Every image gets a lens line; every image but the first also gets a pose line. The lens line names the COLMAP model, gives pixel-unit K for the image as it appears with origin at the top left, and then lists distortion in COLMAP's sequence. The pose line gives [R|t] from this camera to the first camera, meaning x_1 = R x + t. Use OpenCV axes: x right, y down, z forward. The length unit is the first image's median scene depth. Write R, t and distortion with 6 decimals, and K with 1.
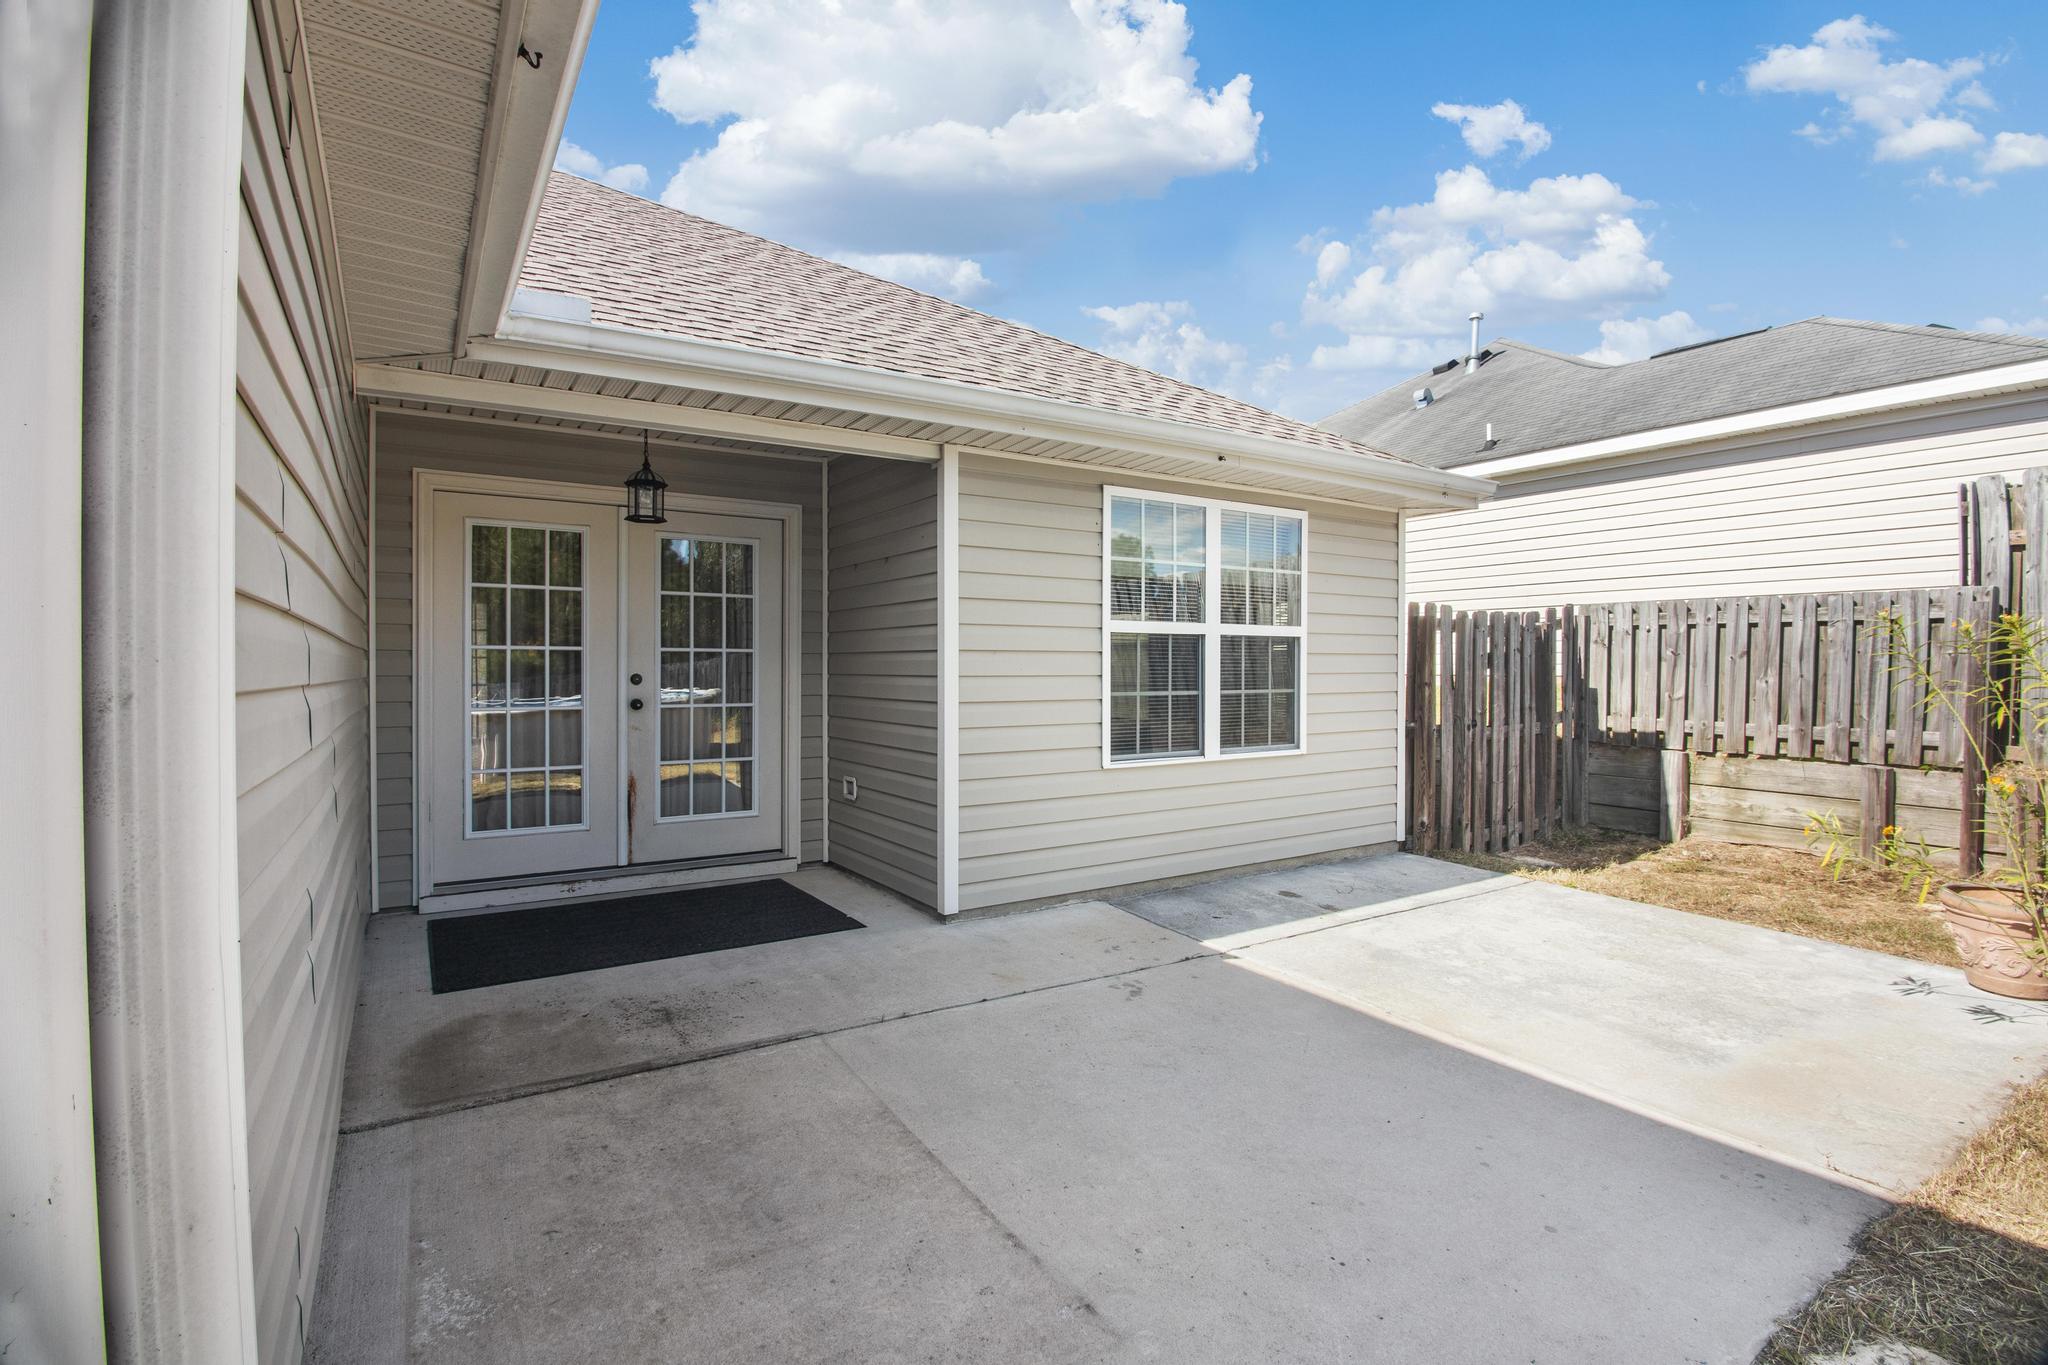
lens RADIAL K [[967.2, 0, 1024.0], [0, 967.2, 682.5], [0, 0, 1]] dist [-0.002045, -0.001081]
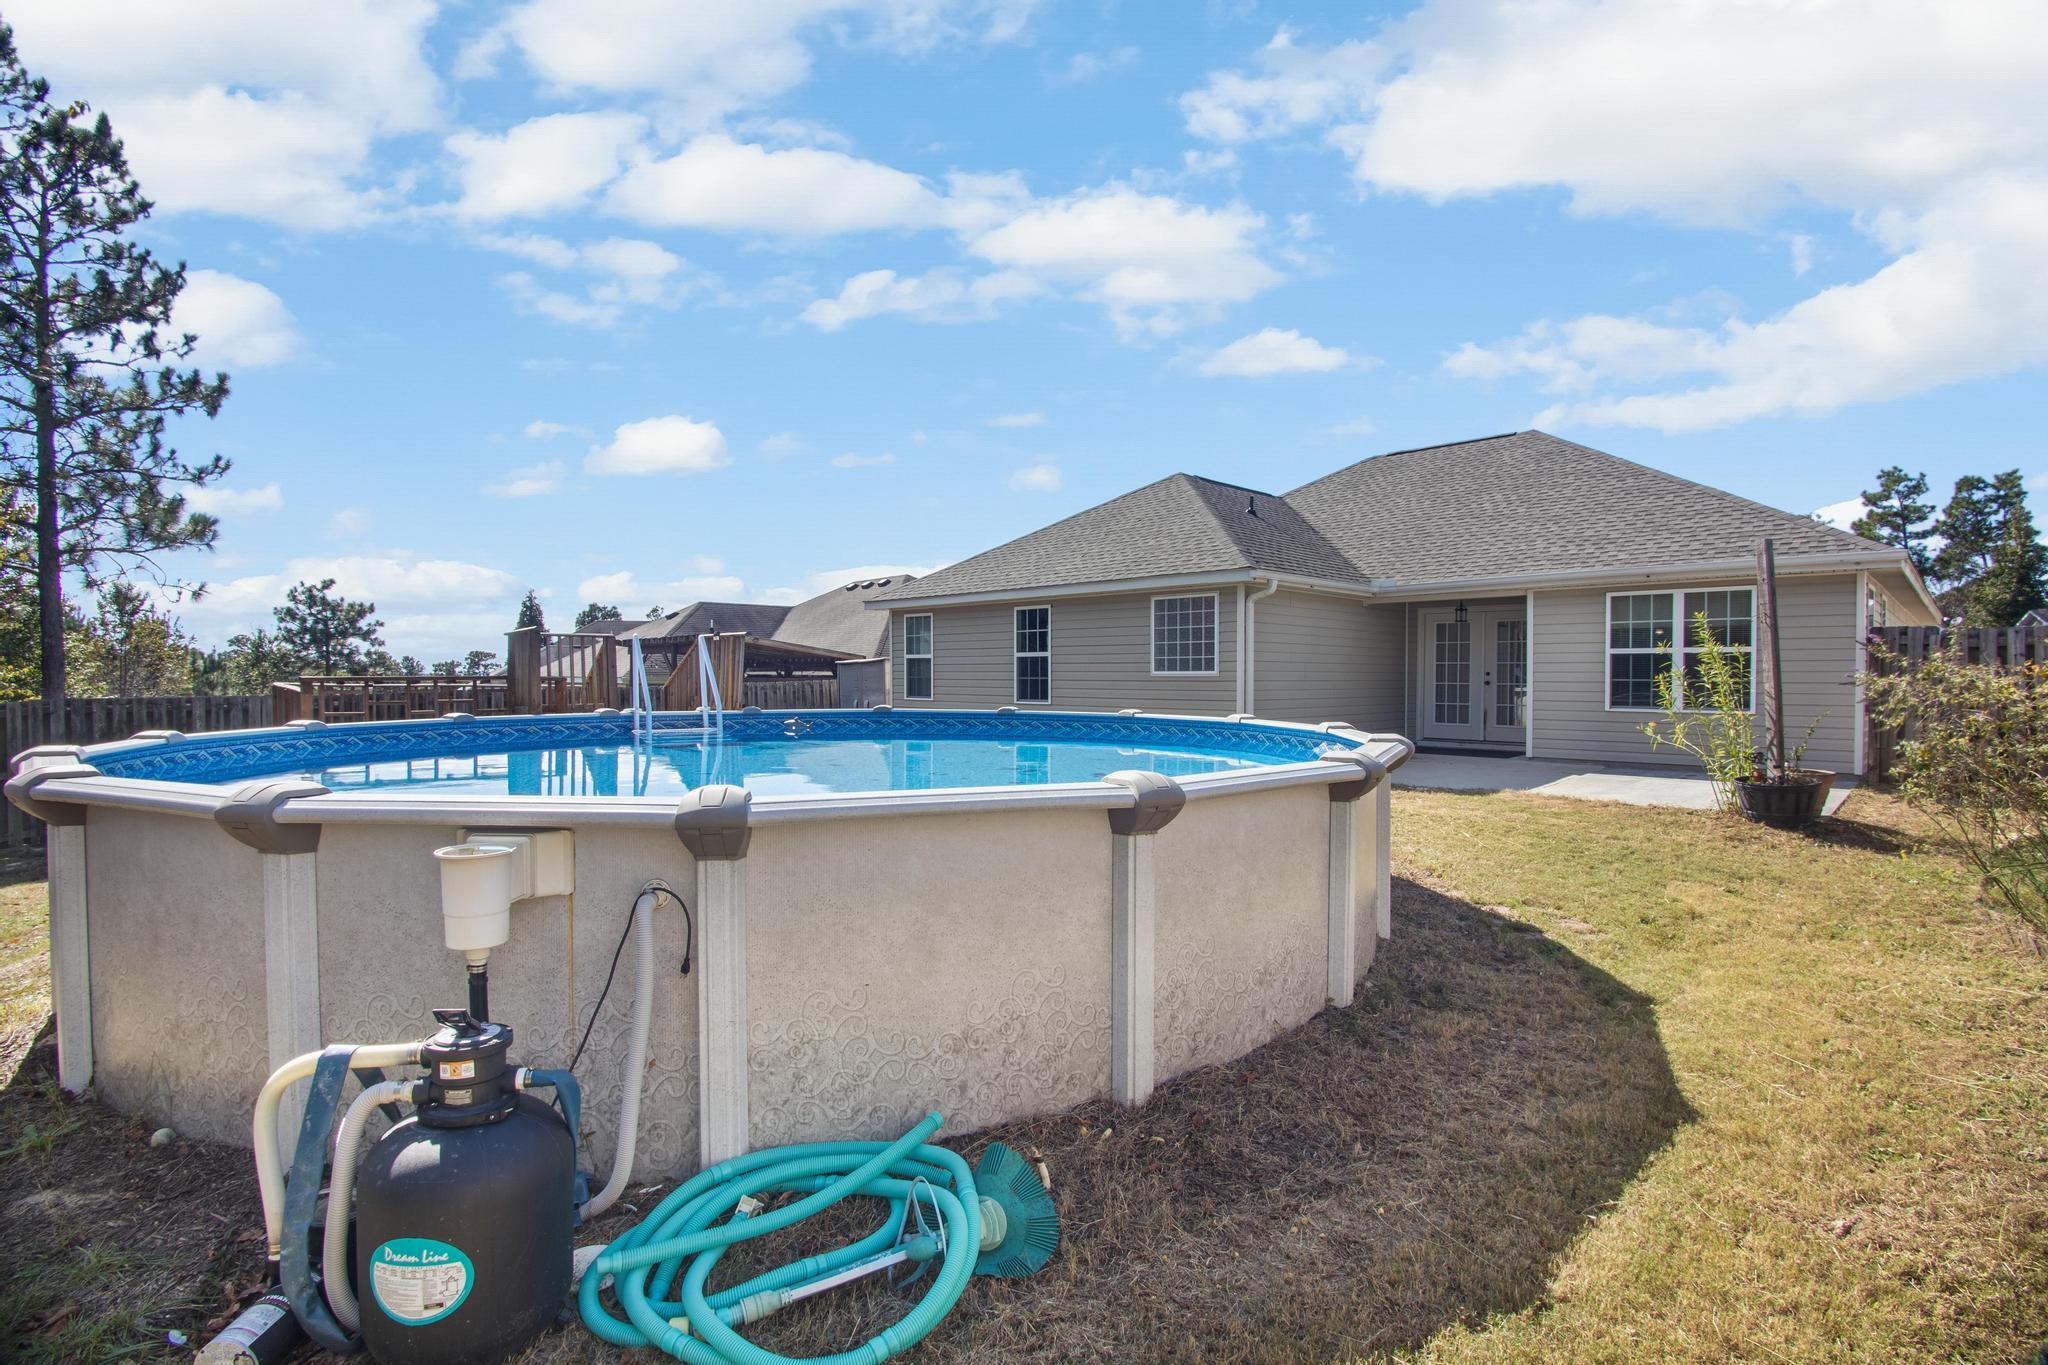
lens RADIAL K [[967.2, 0, 1024.0], [0, 967.2, 682.5], [0, 0, 1]] dist [-0.002045, -0.001081]
pose [[0.215675, 0.010217, -0.976412, 2.332130], [-0.017900, 0.999819, 0.006508, 0.032275], [0.976301, 0.016074, 0.215819, -1.028417]]
